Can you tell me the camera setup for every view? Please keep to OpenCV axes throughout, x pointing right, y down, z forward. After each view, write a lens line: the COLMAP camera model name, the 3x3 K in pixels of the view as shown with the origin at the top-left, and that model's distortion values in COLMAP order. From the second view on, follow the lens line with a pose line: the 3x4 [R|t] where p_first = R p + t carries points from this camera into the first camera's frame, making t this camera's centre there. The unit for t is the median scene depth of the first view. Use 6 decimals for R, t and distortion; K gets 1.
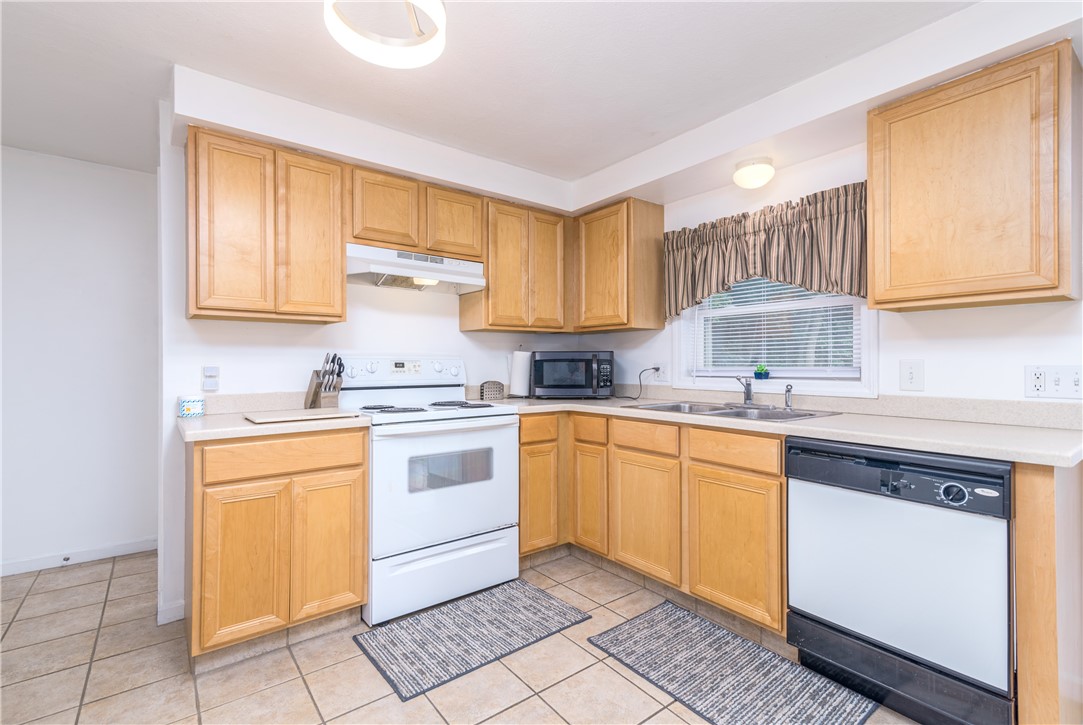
lens RADIAL K [[490.6, 0, 545.1], [0, 490.6, 359.4], [0, 0, 1]] dist [0.009963, -0.000203]
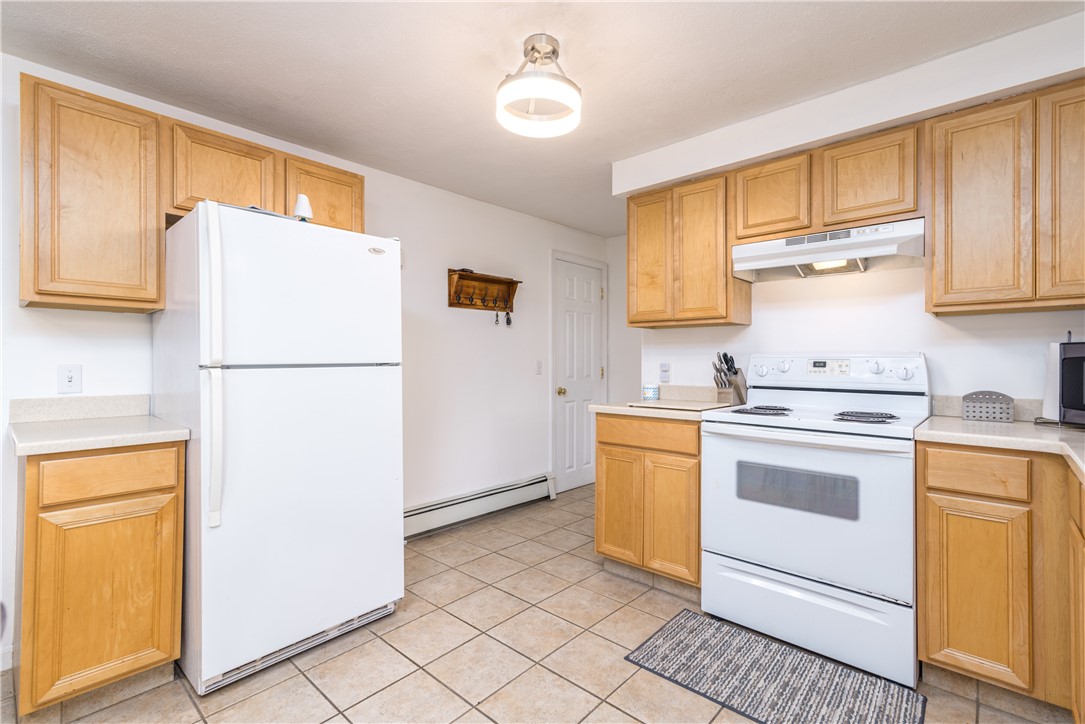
lens RADIAL K [[490.2, 0, 541.2], [0, 490.2, 356.7], [0, 0, 1]] dist [0.003203, 0.000448]
pose [[0.169146, -0.005660, -0.985575, 0.546758], [0.002724, 0.999982, -0.005275, 0.001390], [0.985587, -0.001793, 0.169158, 0.422374]]
